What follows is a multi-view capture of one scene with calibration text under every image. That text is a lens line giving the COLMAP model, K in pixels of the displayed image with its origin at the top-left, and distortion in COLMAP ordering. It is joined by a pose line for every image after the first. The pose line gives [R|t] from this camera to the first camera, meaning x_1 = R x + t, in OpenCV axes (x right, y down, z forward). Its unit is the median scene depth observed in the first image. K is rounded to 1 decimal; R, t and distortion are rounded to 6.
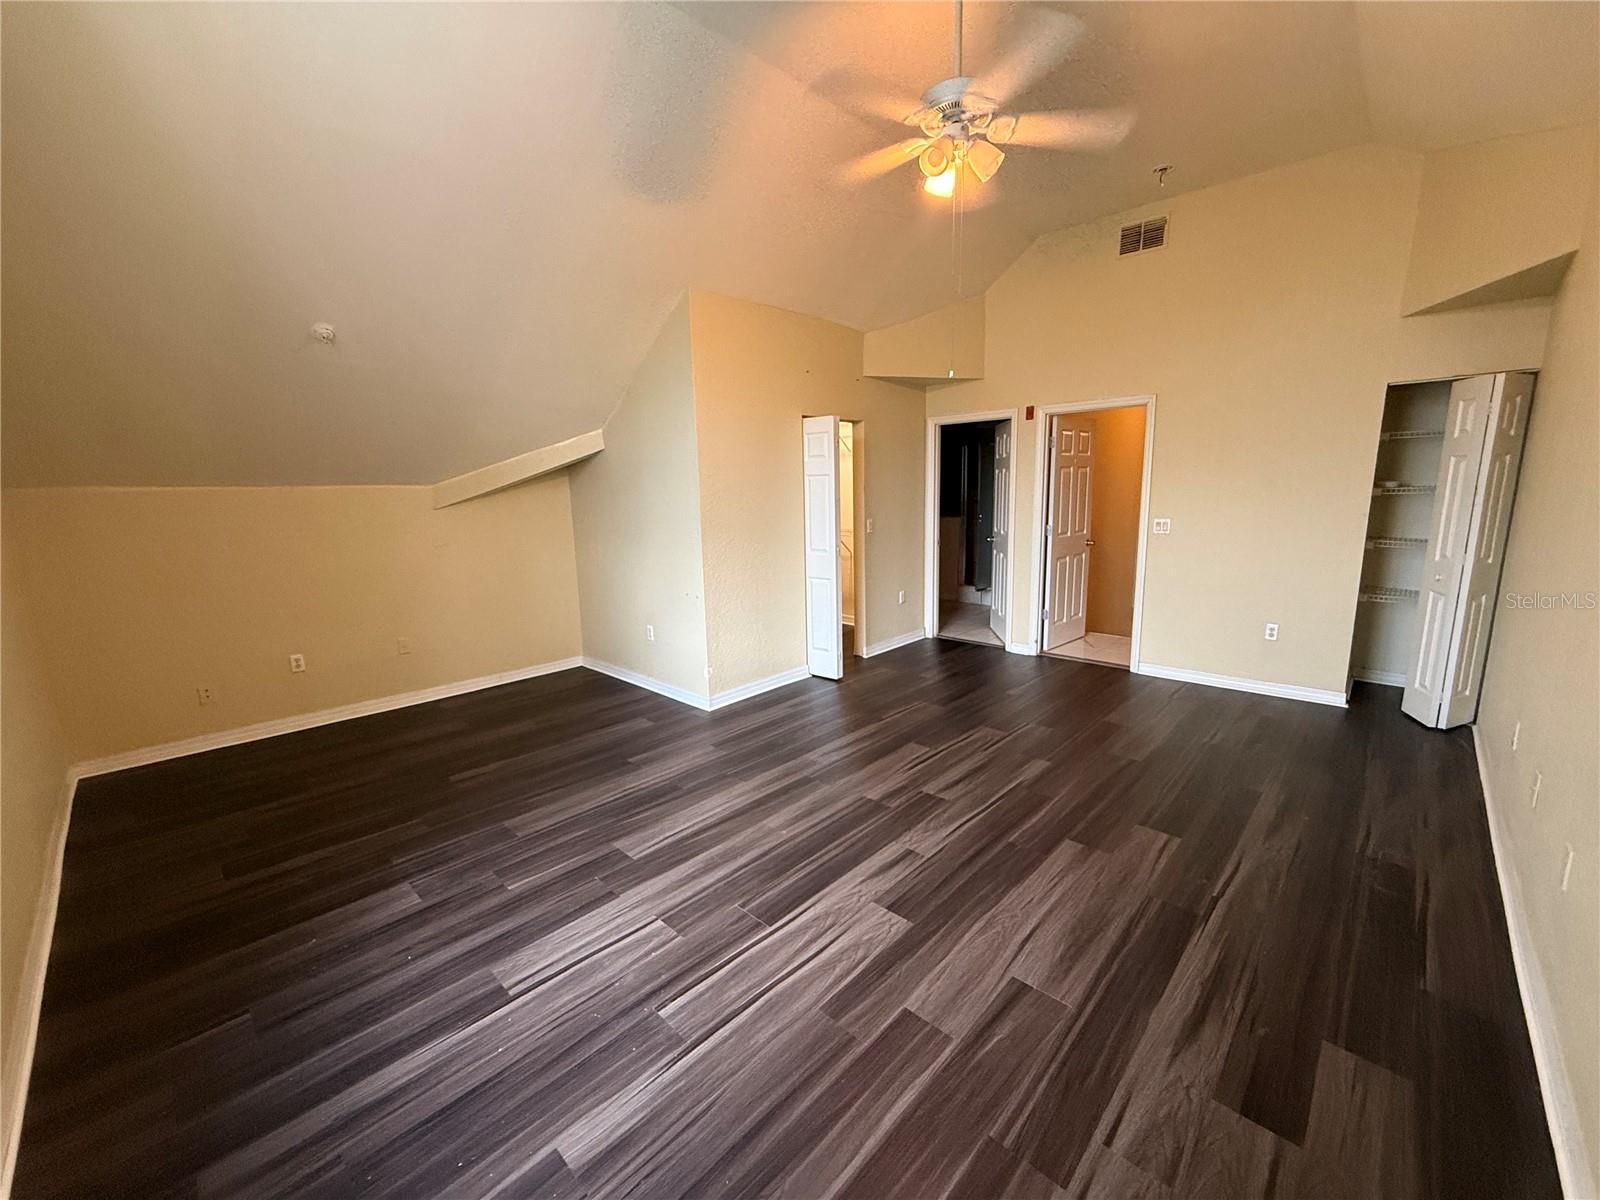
lens RADIAL K [[639.7, 0, 797.3], [0, 639.7, 601.3], [0, 0, 1]] dist [0.002130, -0.000497]
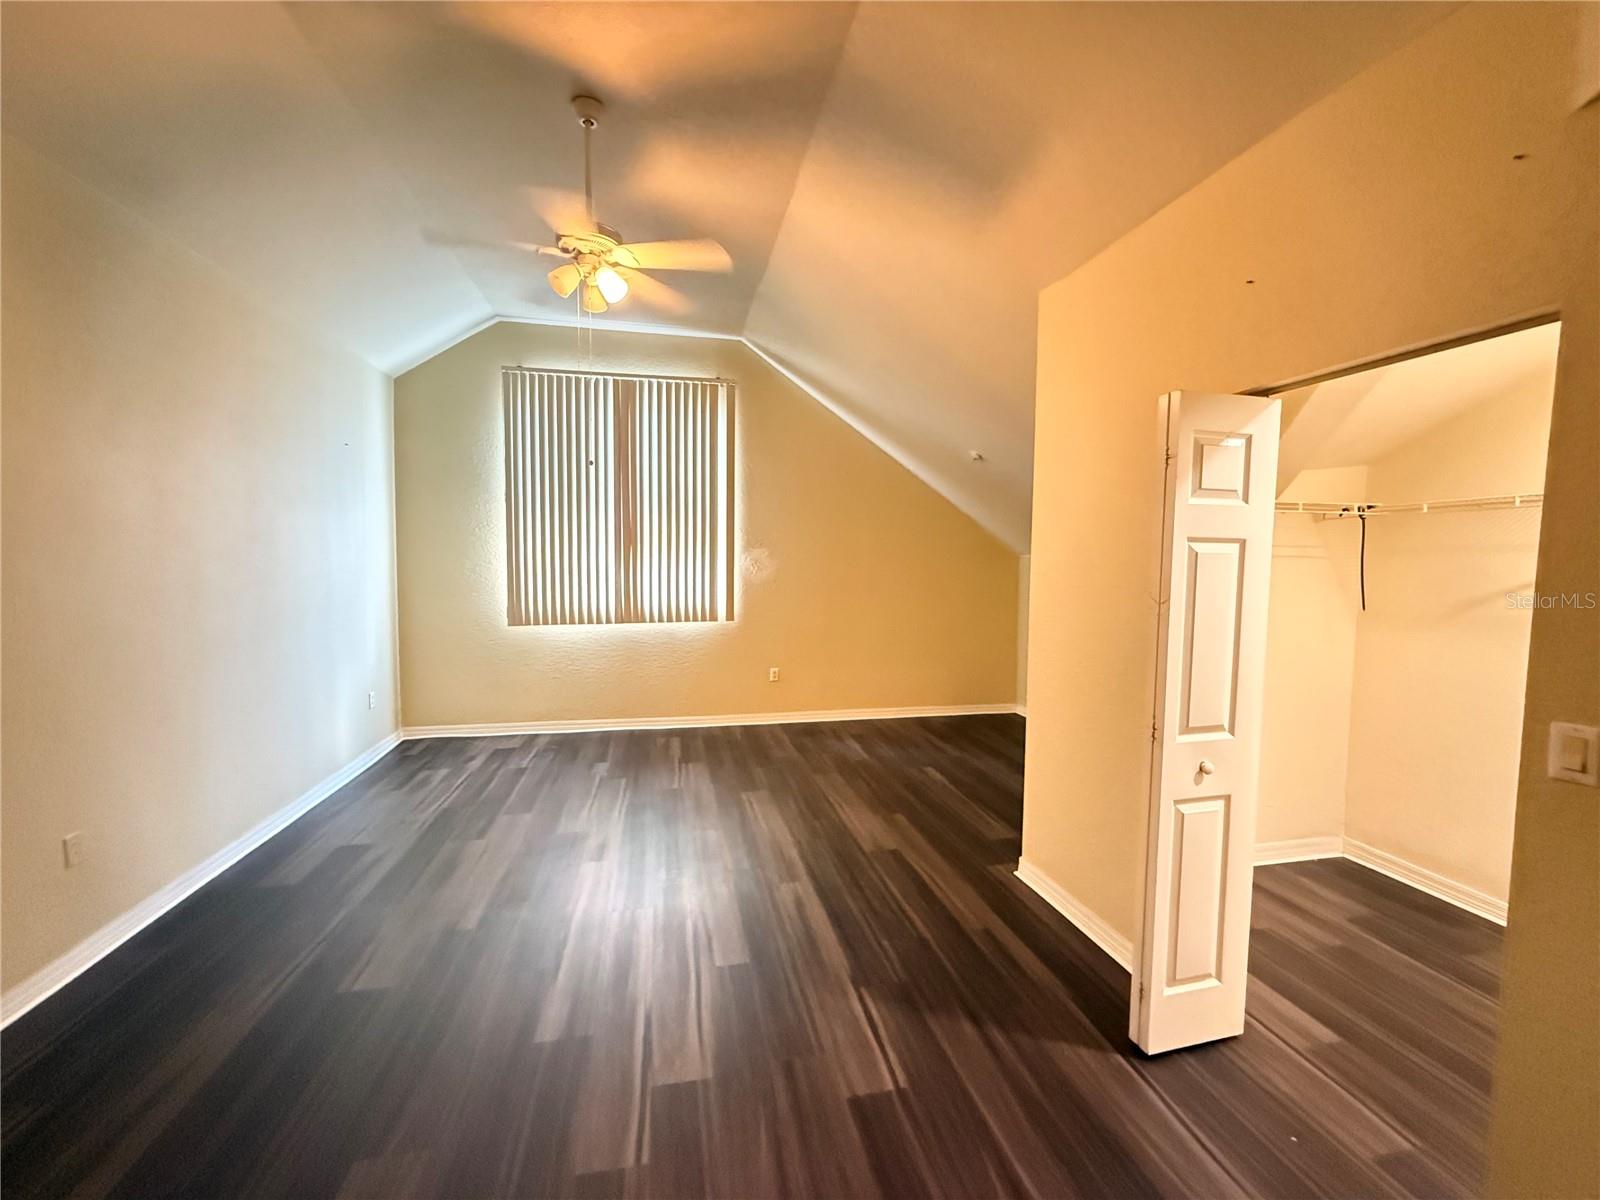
lens RADIAL K [[639.7, 0, 797.3], [0, 639.7, 601.3], [0, 0, 1]] dist [0.002130, -0.000497]
pose [[-0.560602, 0.077759, -0.824426, 1.122175], [-0.139263, 0.972549, 0.186427, -0.447258], [0.816291, 0.219323, -0.534384, 2.226471]]
